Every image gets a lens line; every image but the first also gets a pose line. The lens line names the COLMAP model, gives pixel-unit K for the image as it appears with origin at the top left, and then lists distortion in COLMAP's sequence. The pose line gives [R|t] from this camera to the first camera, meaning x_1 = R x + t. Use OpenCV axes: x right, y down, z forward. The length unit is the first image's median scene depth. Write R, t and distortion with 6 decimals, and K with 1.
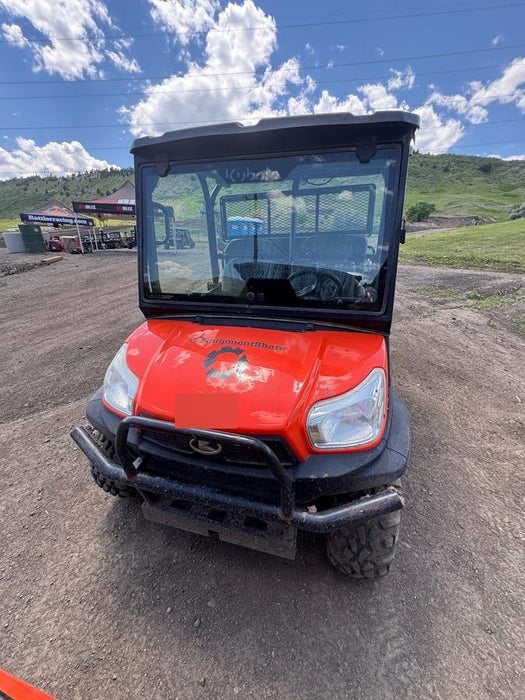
lens RADIAL K [[280.5, 0, 262.5], [0, 280.5, 350.0], [0, 0, 1]] dist [0.001008, -0.000294]
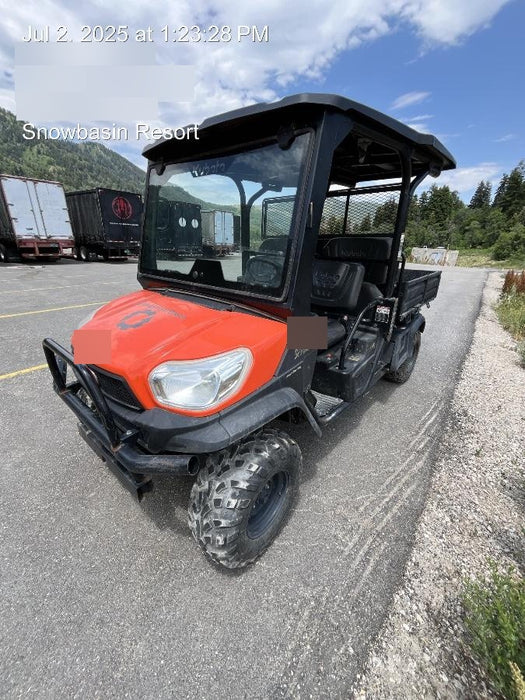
lens RADIAL K [[276.7, 0, 262.5], [0, 276.7, 350.0], [0, 0, 1]] dist [-0.010704, -0.000100]
pose [[0.907947, 0.194154, -0.371397, 0.709482], [-0.206556, 0.978413, 0.006517, 0.043402], [0.364645, 0.070797, 0.928451, 0.087482]]
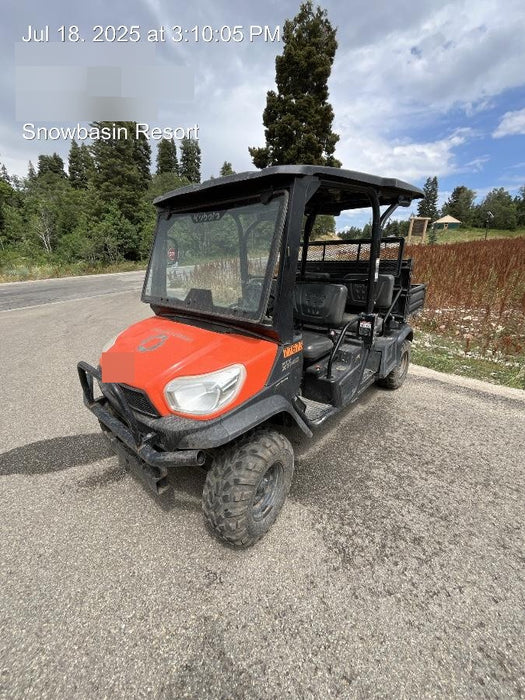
lens RADIAL K [[280.5, 0, 262.5], [0, 280.5, 350.0], [0, 0, 1]] dist [0.001008, -0.000294]
pose [[0.900912, 0.148047, -0.407971, 0.854778], [-0.172922, 0.984629, -0.024552, 0.011923], [0.398065, 0.092666, 0.912665, -0.098364]]
